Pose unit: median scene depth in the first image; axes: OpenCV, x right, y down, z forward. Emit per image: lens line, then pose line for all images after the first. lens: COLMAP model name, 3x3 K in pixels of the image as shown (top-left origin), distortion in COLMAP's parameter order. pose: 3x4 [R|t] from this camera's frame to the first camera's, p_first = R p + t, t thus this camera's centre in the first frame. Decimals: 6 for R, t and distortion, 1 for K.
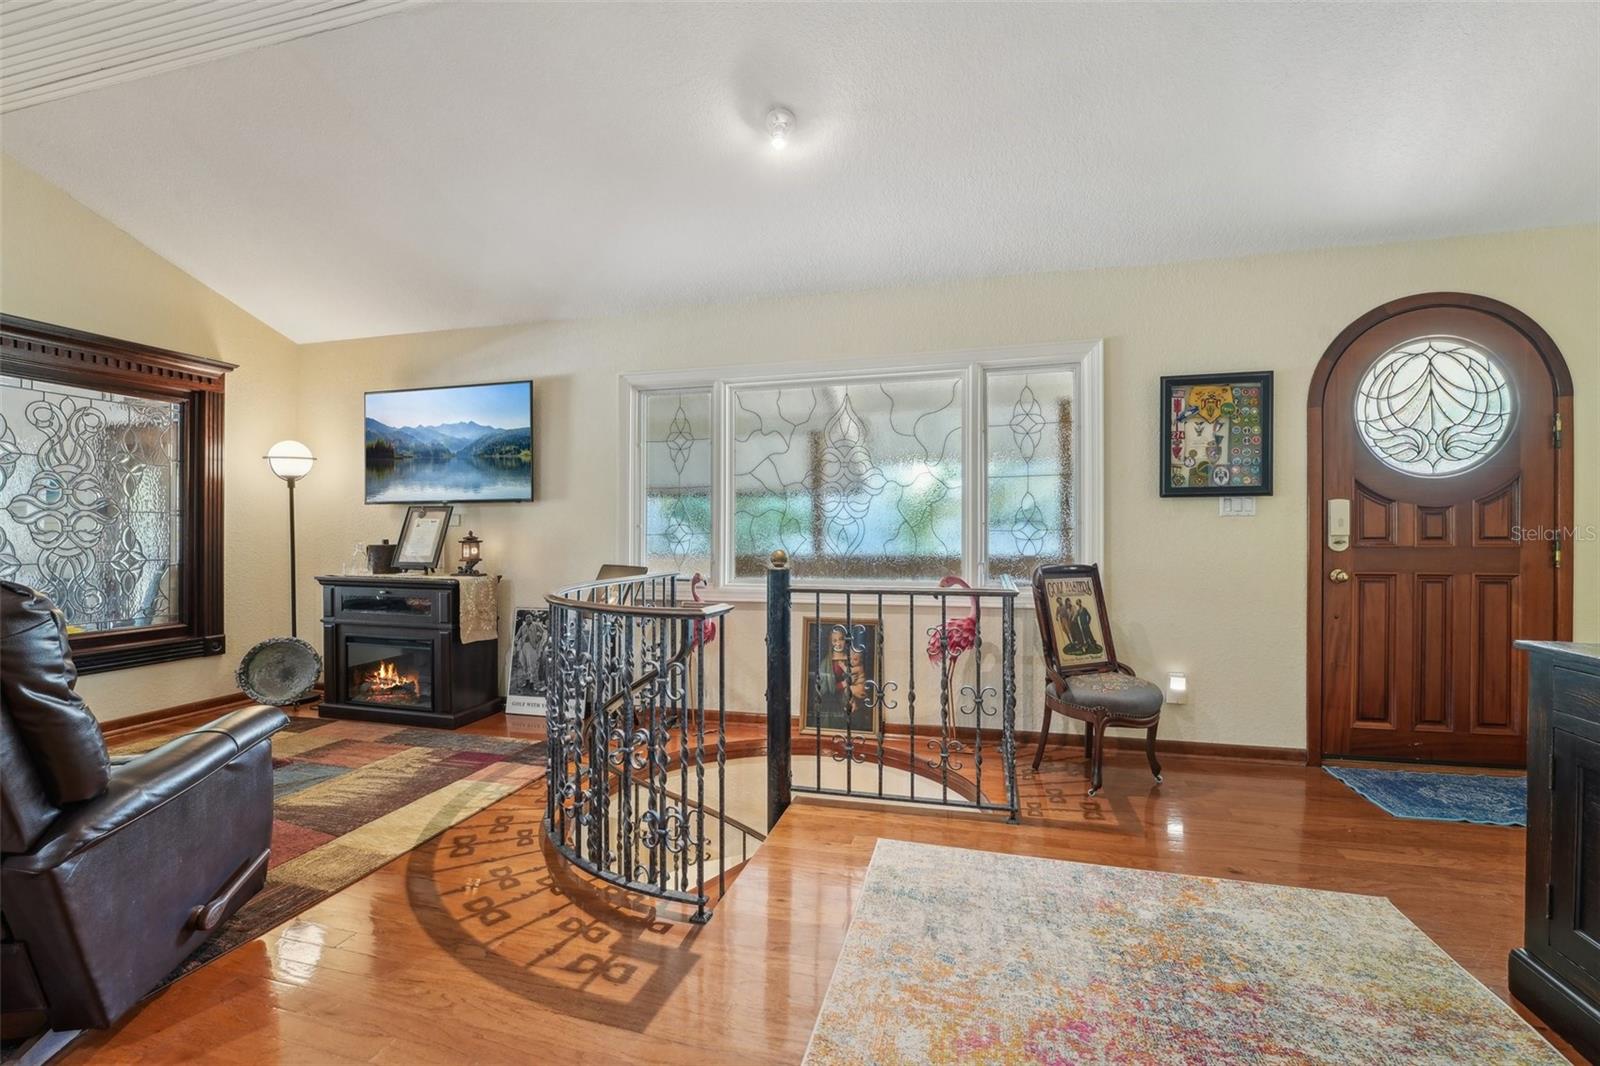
lens RADIAL K [[693.1, 0, 805.1], [0, 693.1, 530.9], [0, 0, 1]] dist [-0.019670, -0.000088]
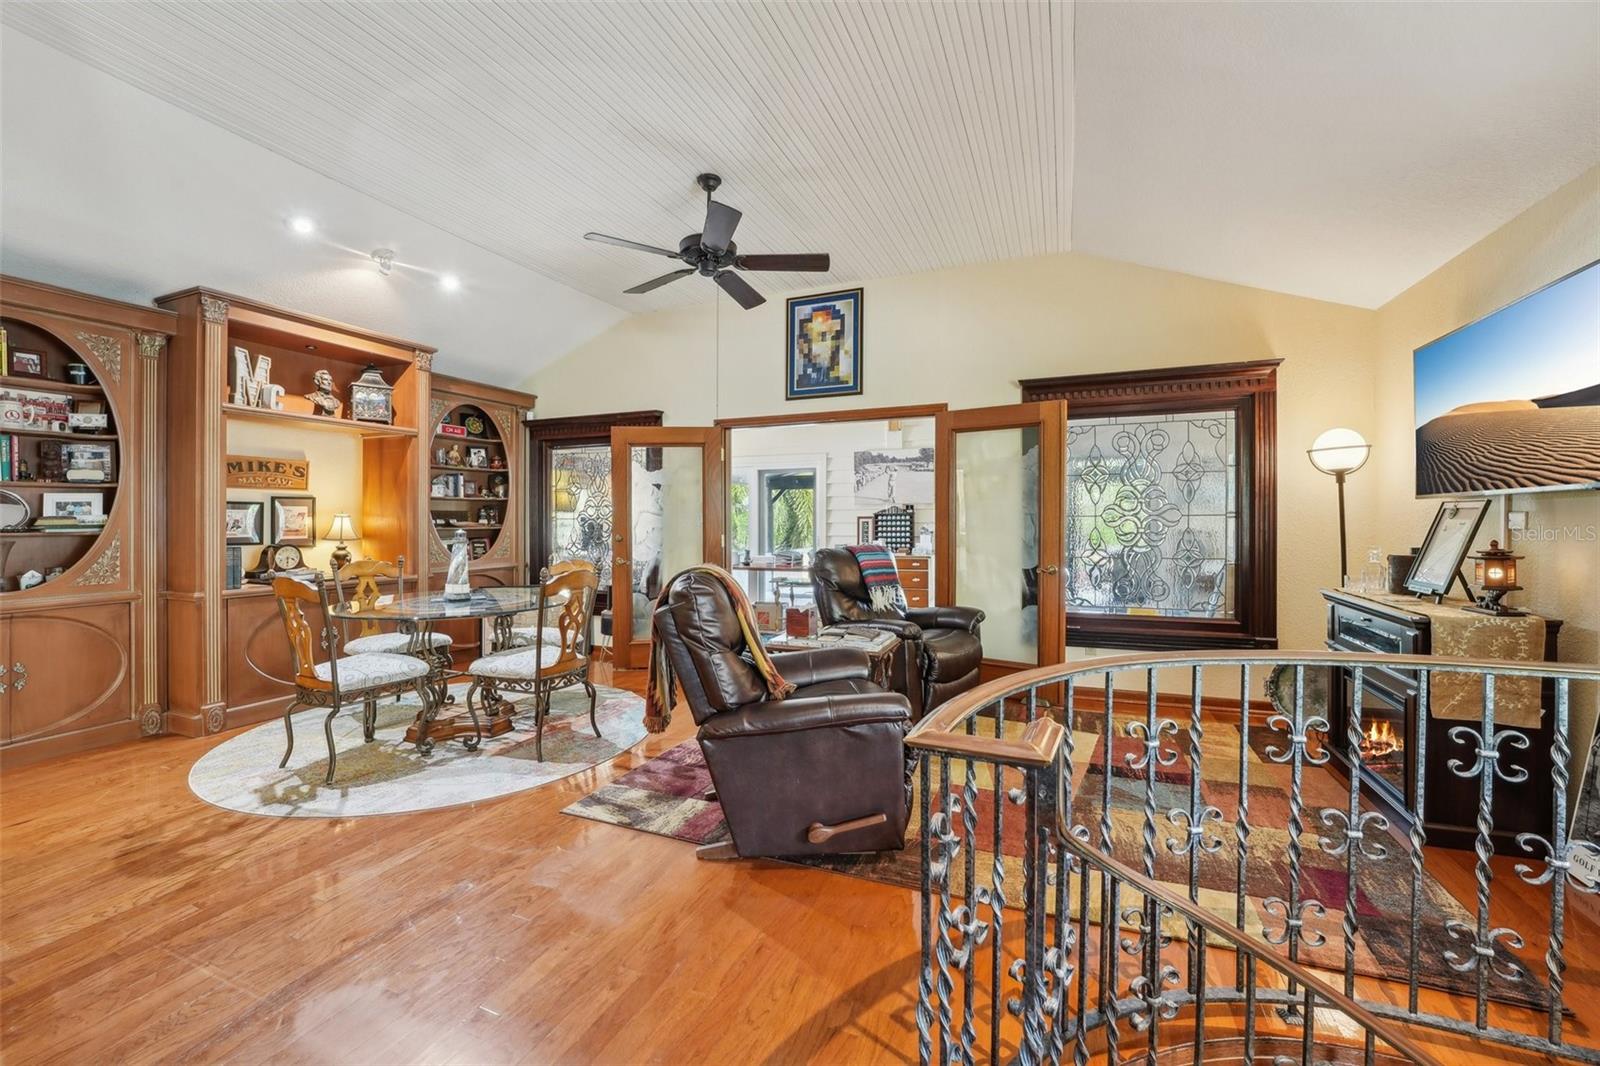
lens RADIAL K [[657.3, 0, 804.2], [0, 657.3, 525.1], [0, 0, 1]] dist [-0.030525, 0.005116]
pose [[-0.151192, 0.004995, -0.988492, 0.166484], [0.002199, 0.999986, 0.004717, -0.017115], [0.988502, -0.001461, -0.151201, 0.494548]]
